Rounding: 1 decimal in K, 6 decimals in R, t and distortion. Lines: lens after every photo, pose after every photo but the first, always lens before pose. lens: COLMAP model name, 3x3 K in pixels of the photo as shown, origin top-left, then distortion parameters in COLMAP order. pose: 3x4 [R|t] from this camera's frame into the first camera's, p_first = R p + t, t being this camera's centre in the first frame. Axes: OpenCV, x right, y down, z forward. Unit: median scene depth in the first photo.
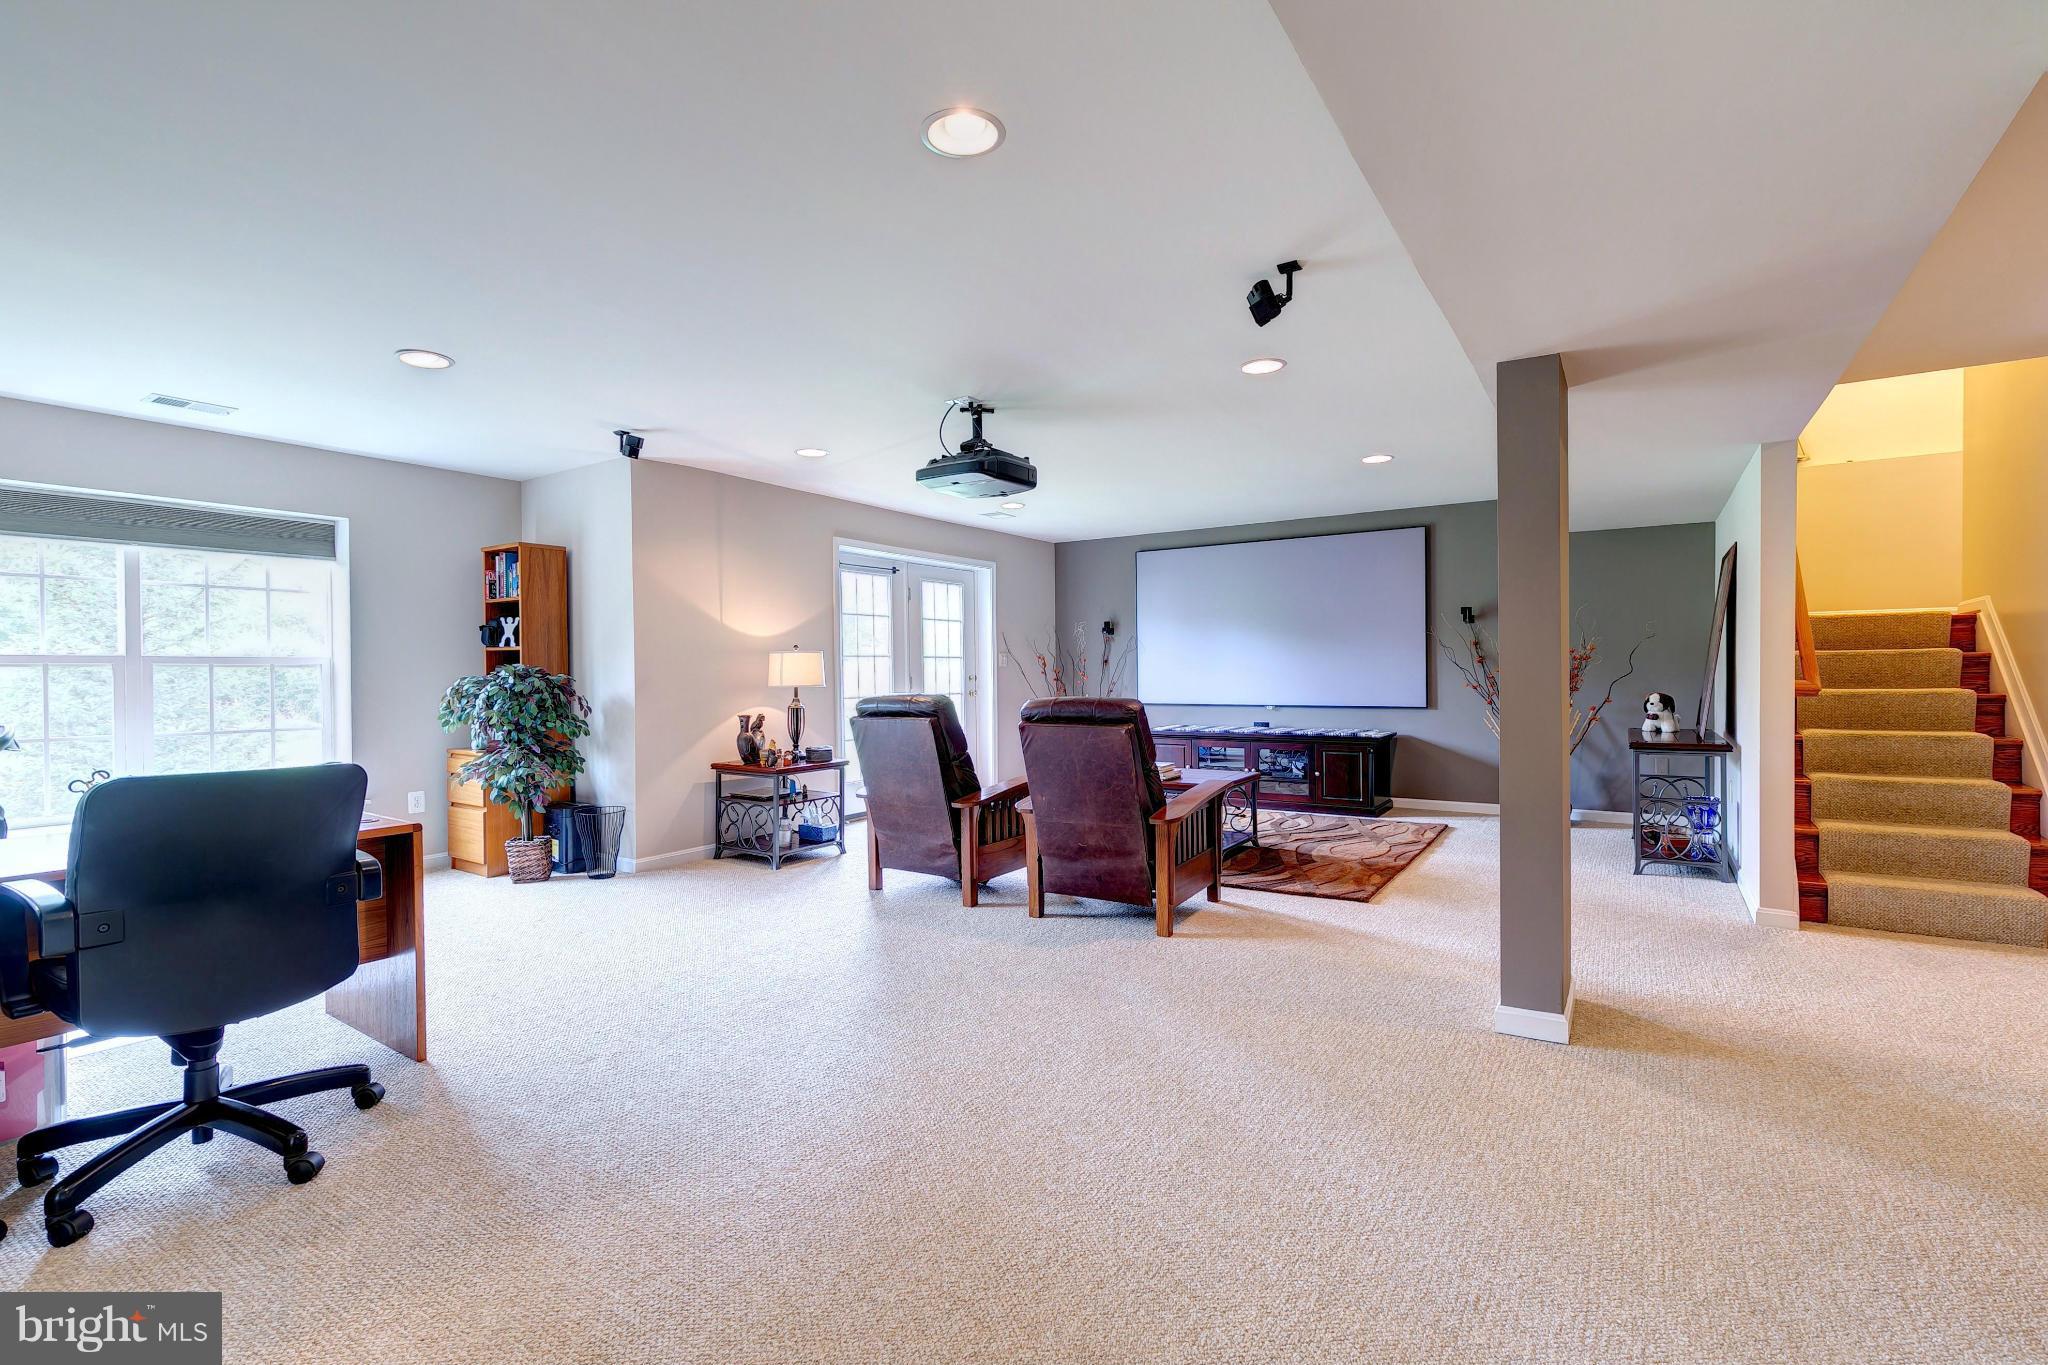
lens RADIAL K [[922.0, 0, 1029.2], [0, 922.0, 678.9], [0, 0, 1]] dist [0.007674, -0.000577]
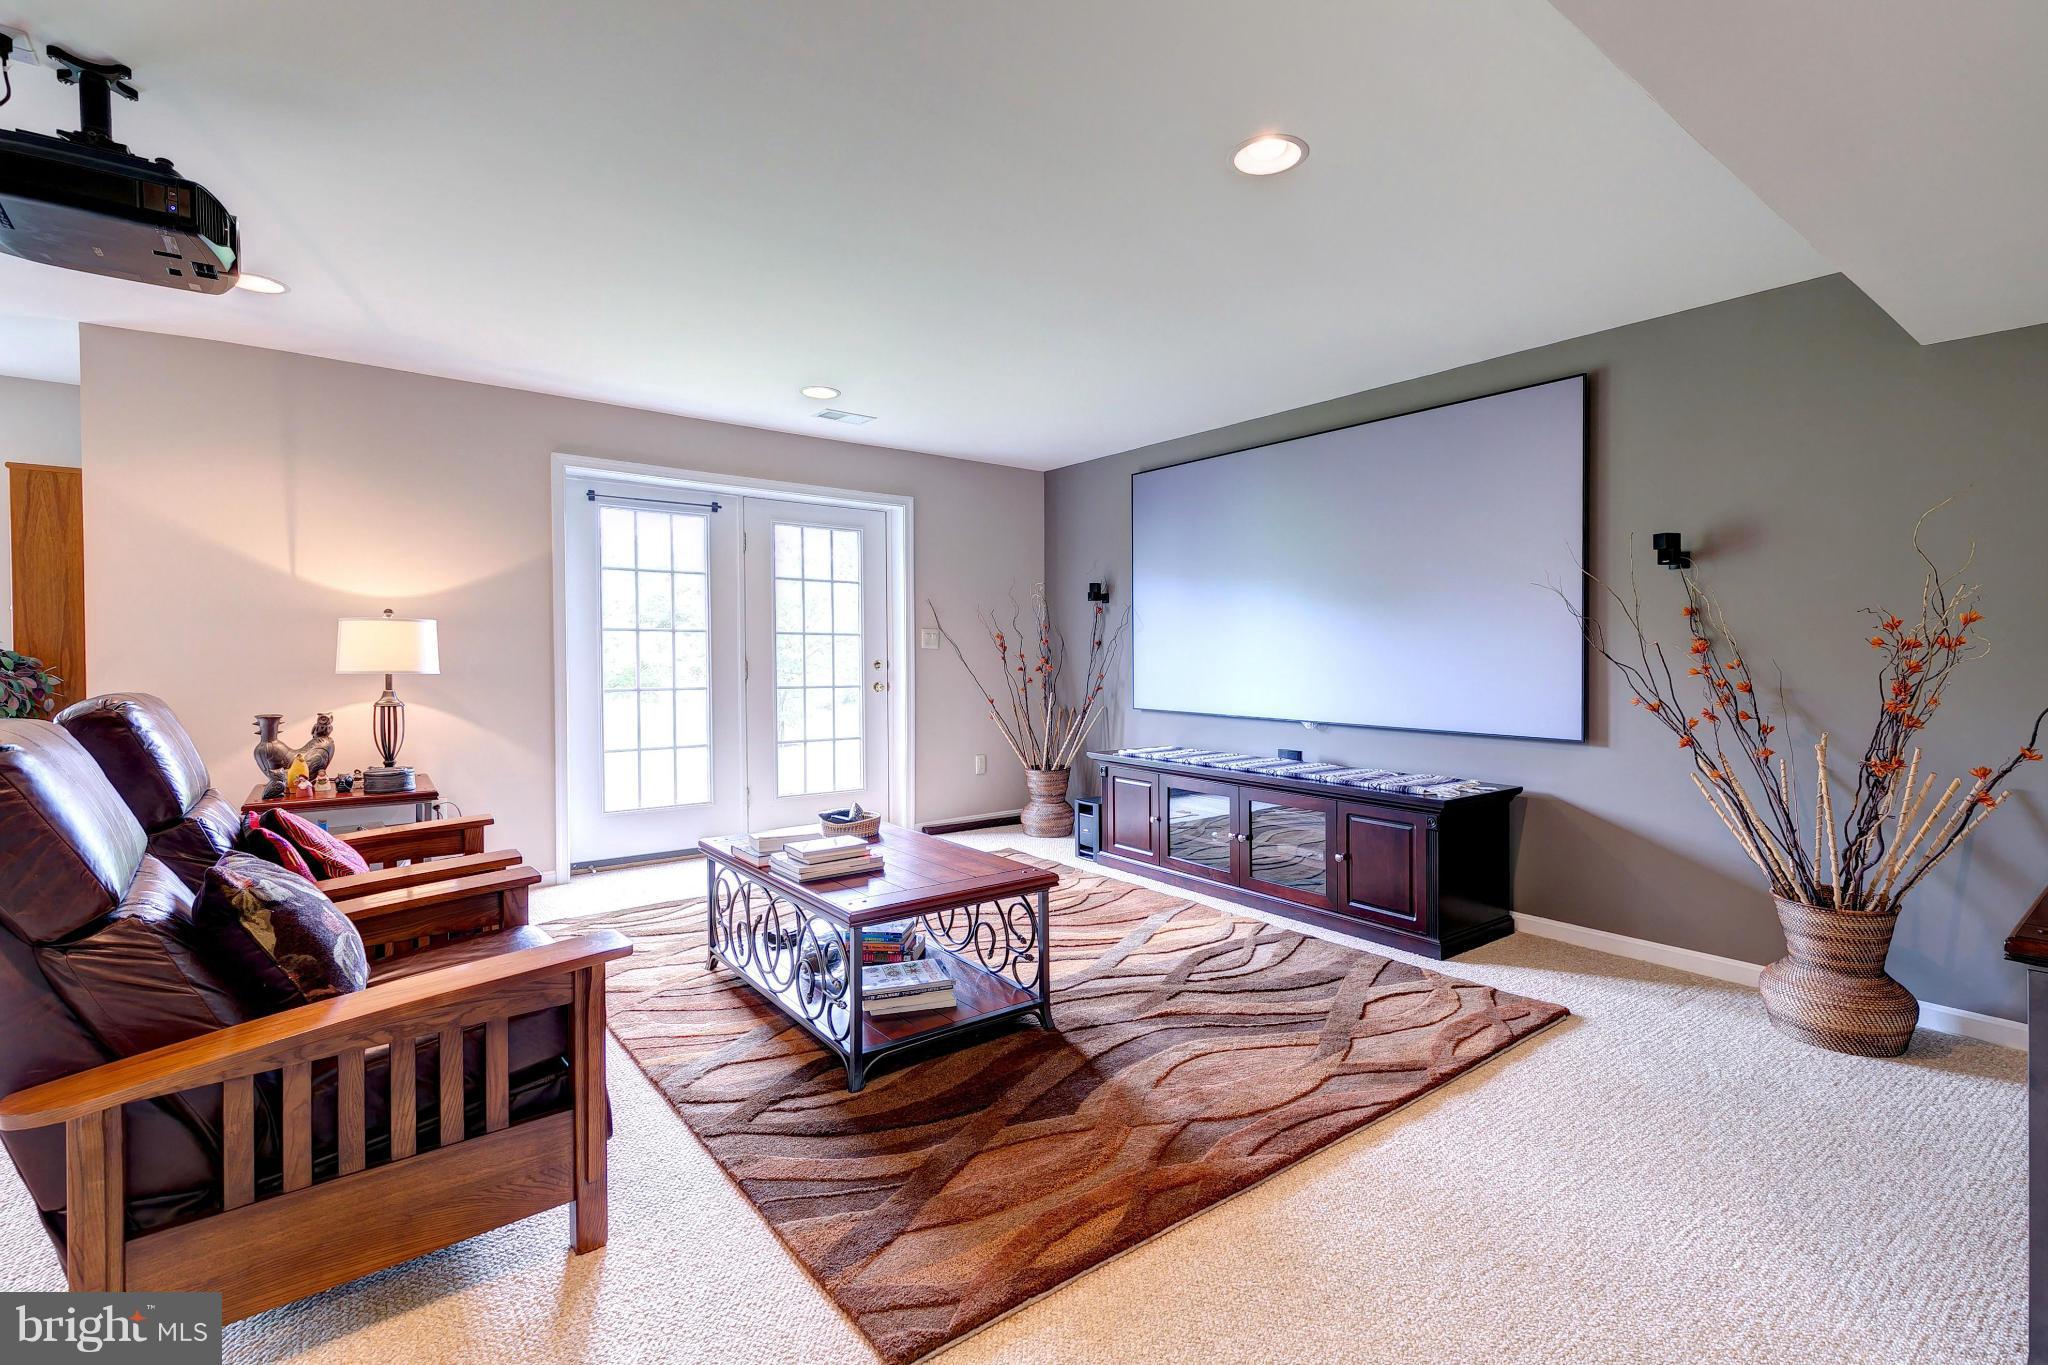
lens RADIAL K [[922.0, 0, 1030.6], [0, 922.0, 654.6], [0, 0, 1]] dist [0.007674, -0.000577]
pose [[0.941344, 0.015045, -0.337112, 0.319112], [-0.018215, 0.999815, -0.006243, -0.007042], [0.336956, 0.012017, 0.941444, 0.434121]]
